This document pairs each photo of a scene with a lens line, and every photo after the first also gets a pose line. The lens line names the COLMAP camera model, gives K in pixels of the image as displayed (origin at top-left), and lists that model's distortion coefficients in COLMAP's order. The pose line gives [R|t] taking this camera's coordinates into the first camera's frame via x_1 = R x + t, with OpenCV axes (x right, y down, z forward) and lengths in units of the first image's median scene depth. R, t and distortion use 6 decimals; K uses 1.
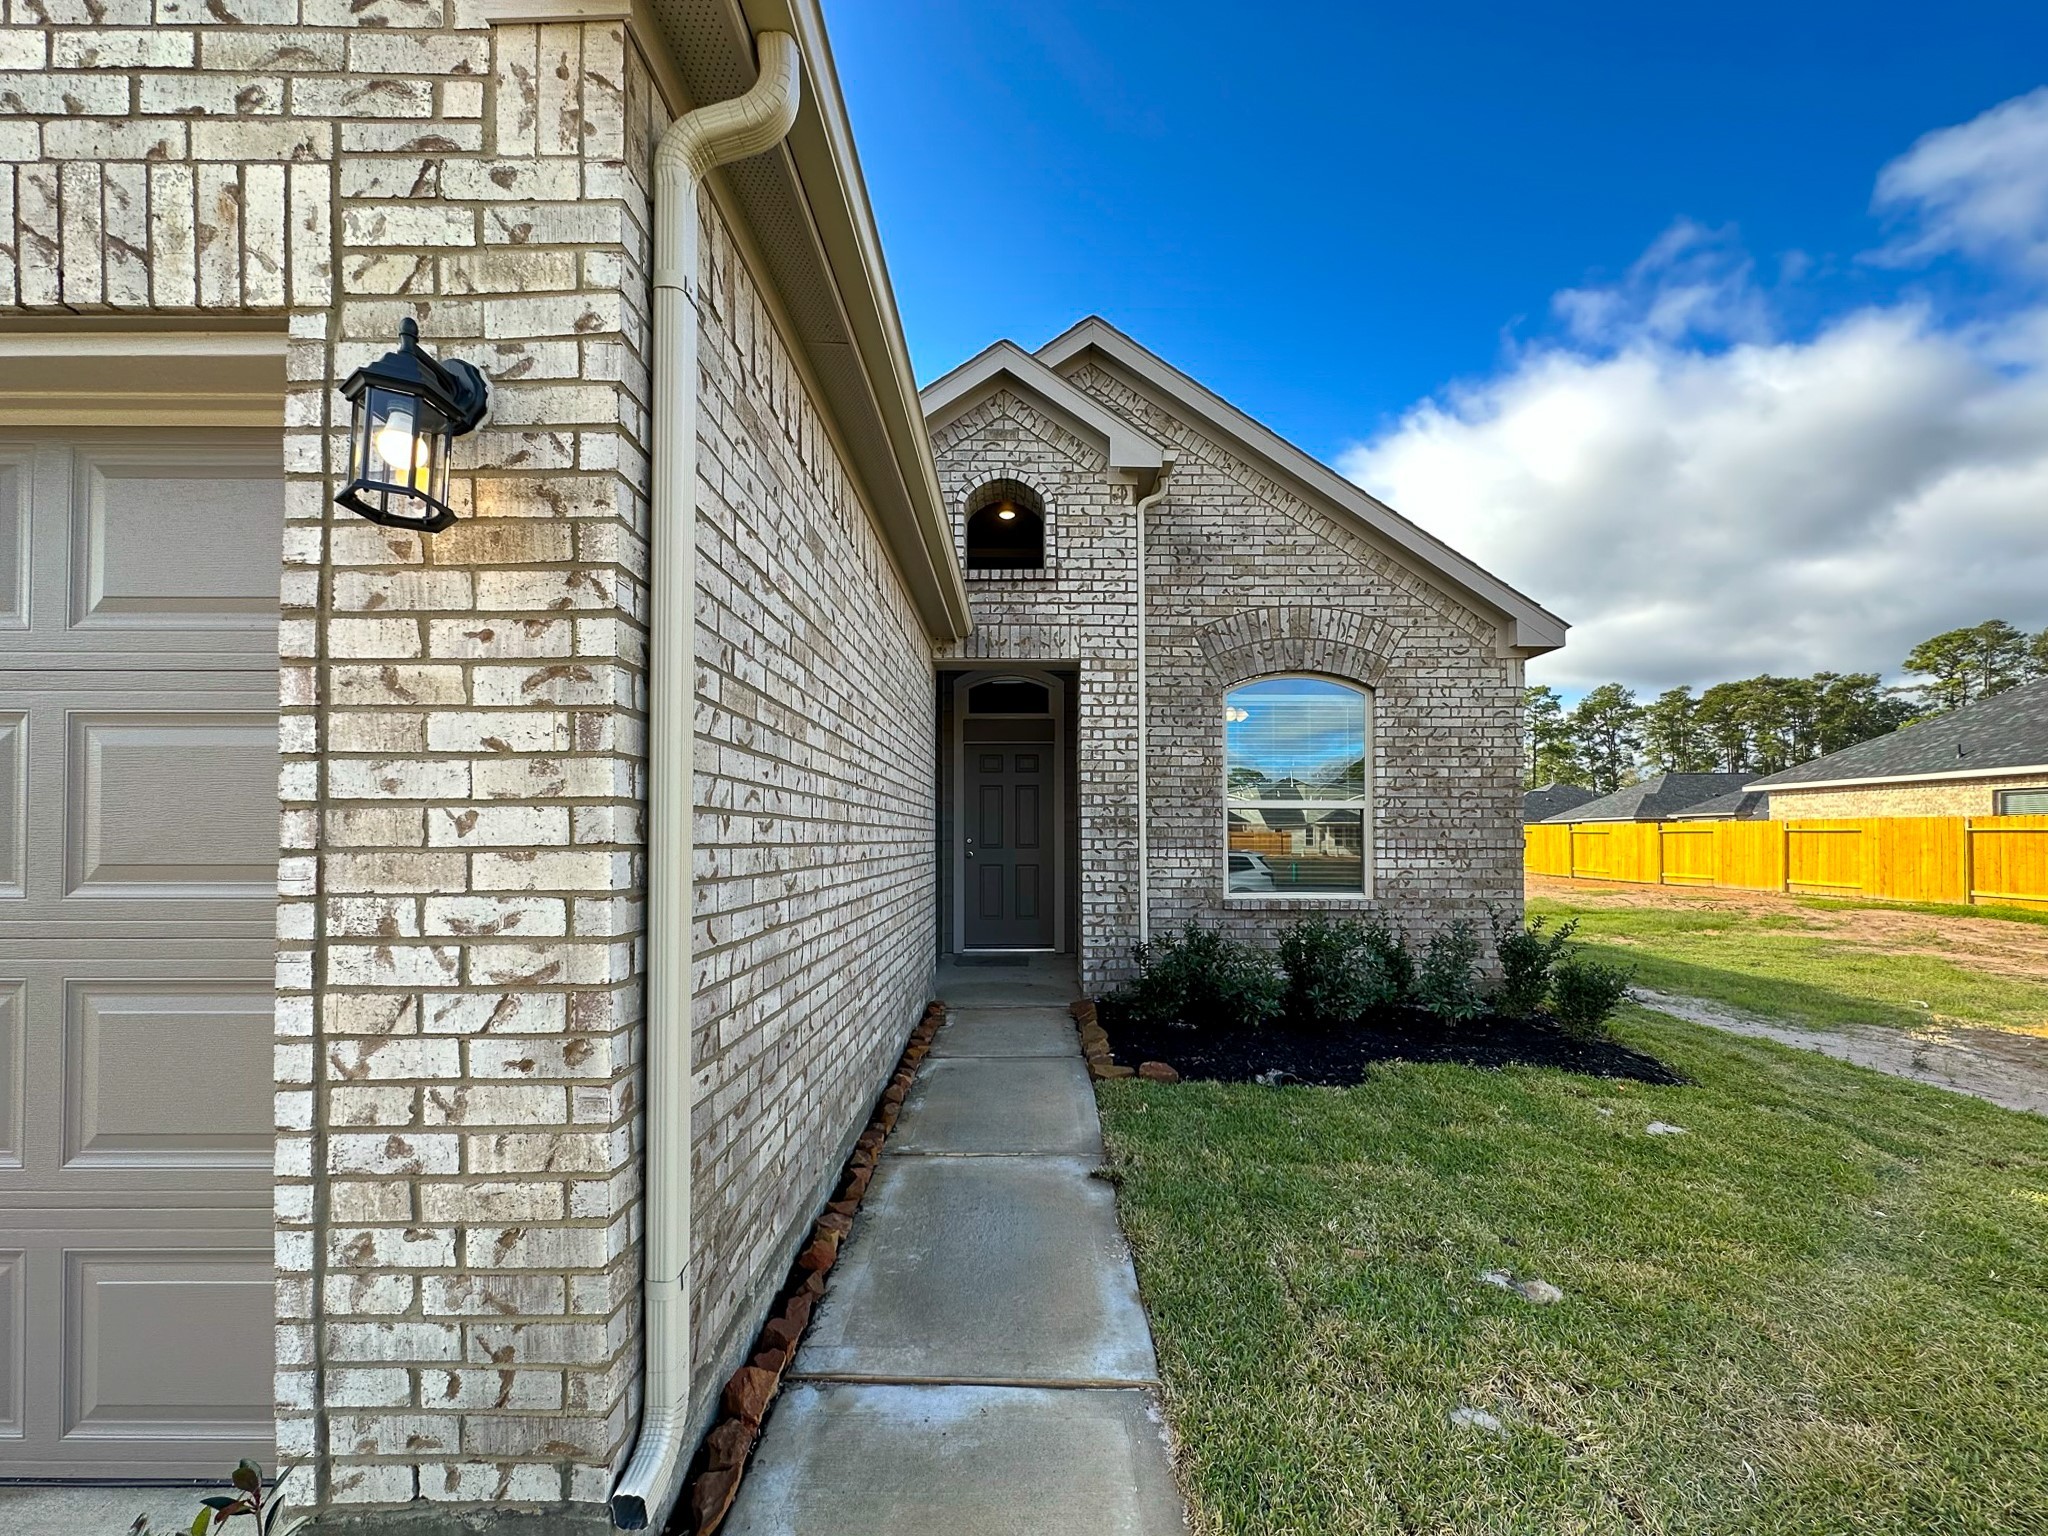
lens RADIAL K [[841.8, 0, 1023.5], [0, 841.8, 836.6], [0, 0, 1]] dist [-0.000983, -0.000081]
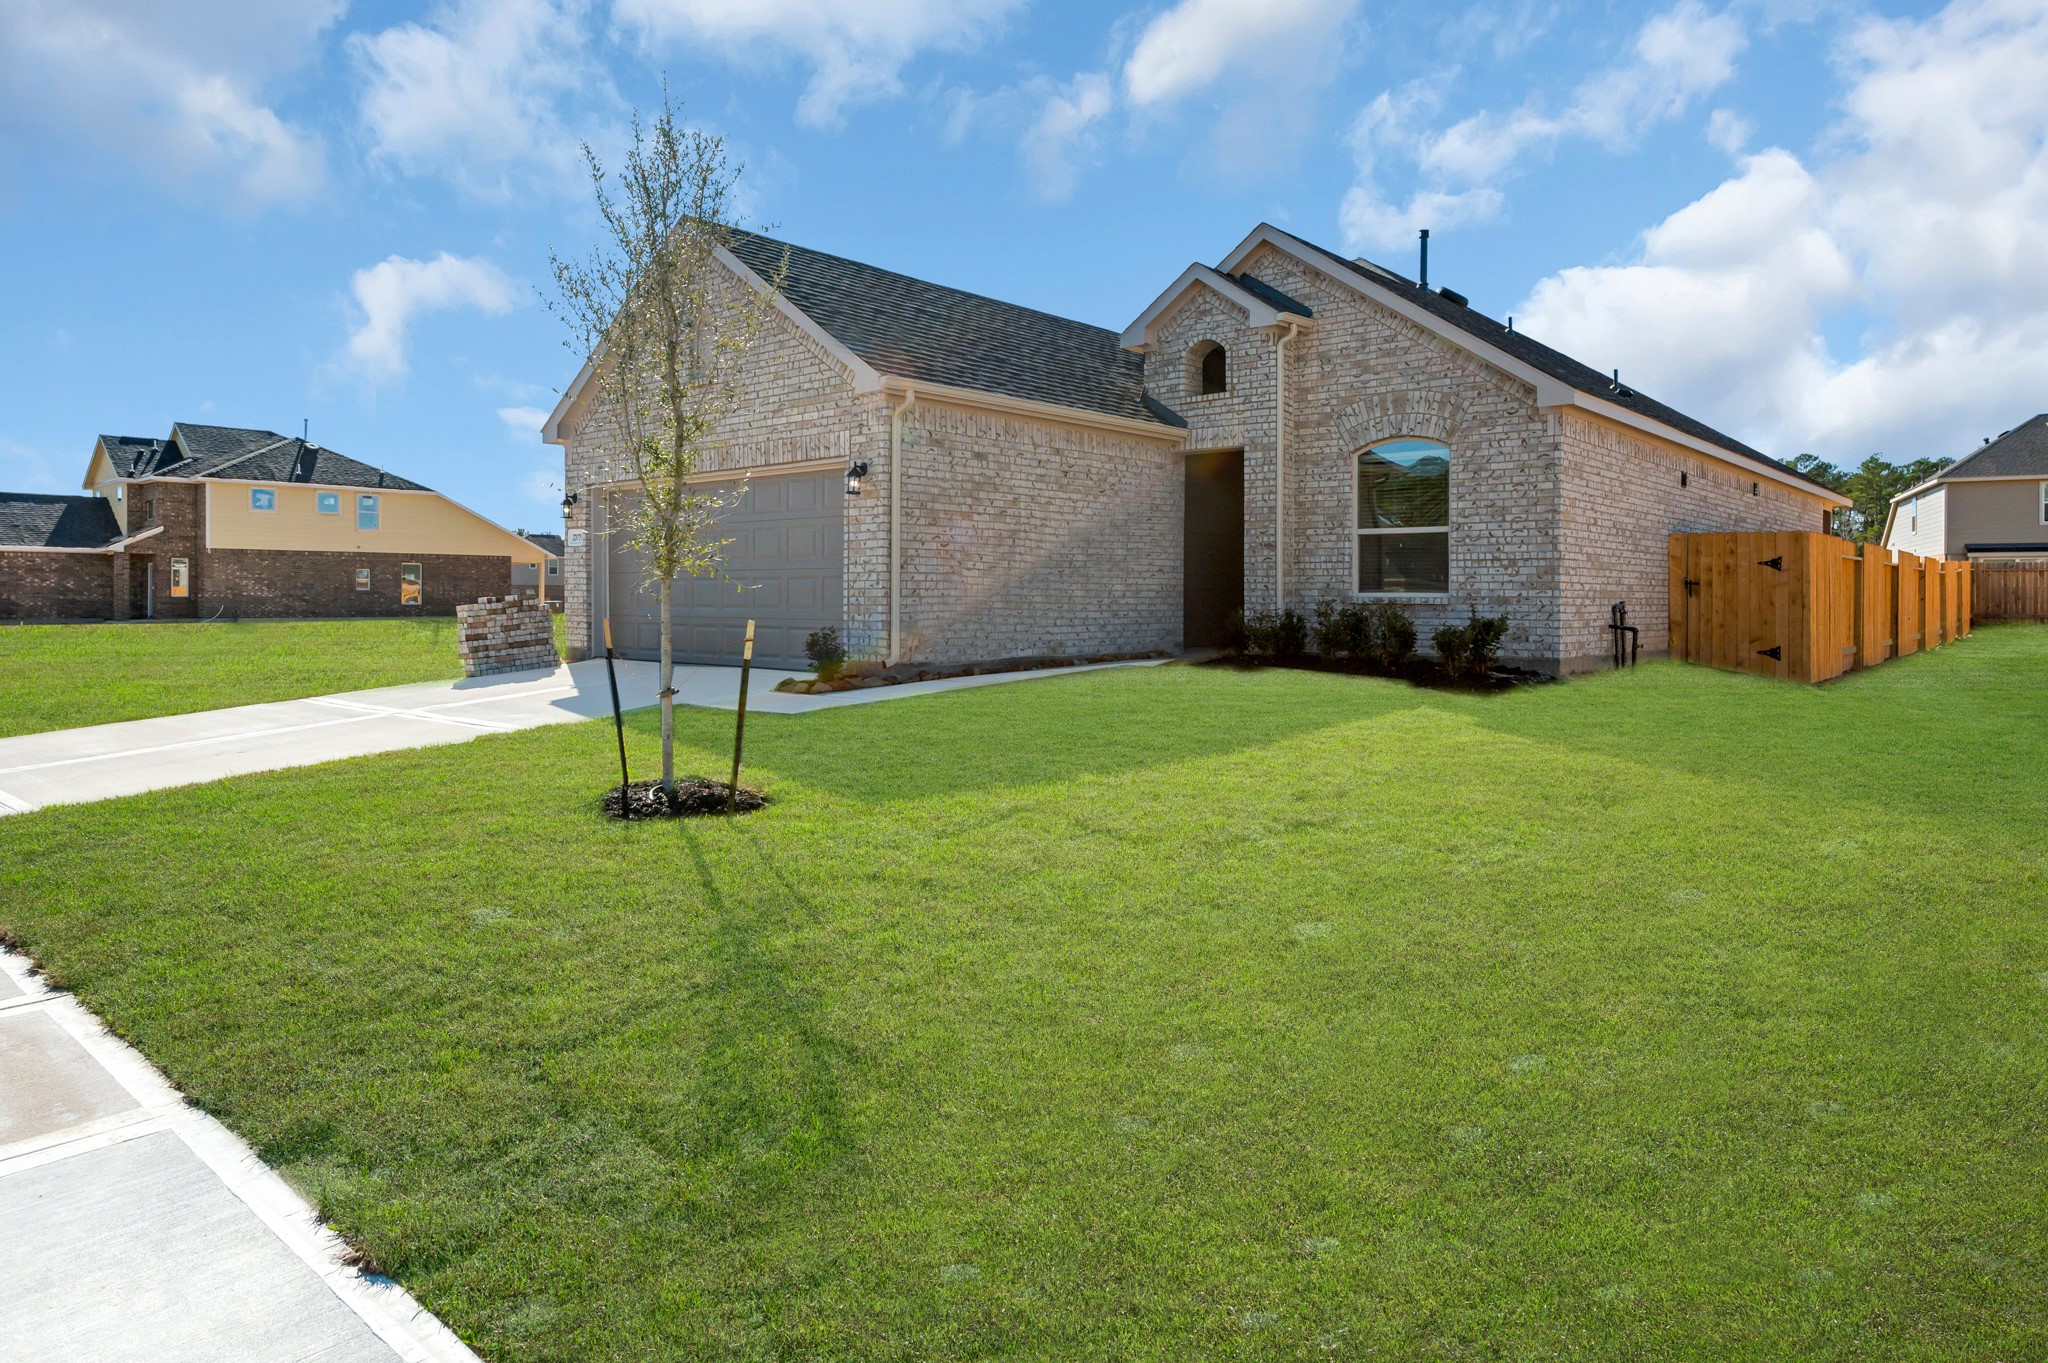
lens RADIAL K [[1298.6, 0, 1025.6], [0, 1298.6, 659.7], [0, 0, 1]] dist [0.000383, -0.002498]
pose [[0.738041, 0.034750, -0.673861, 1.362107], [-0.002227, 0.998793, 0.049067, 0.074952], [0.674752, -0.034713, 0.737227, -1.069336]]
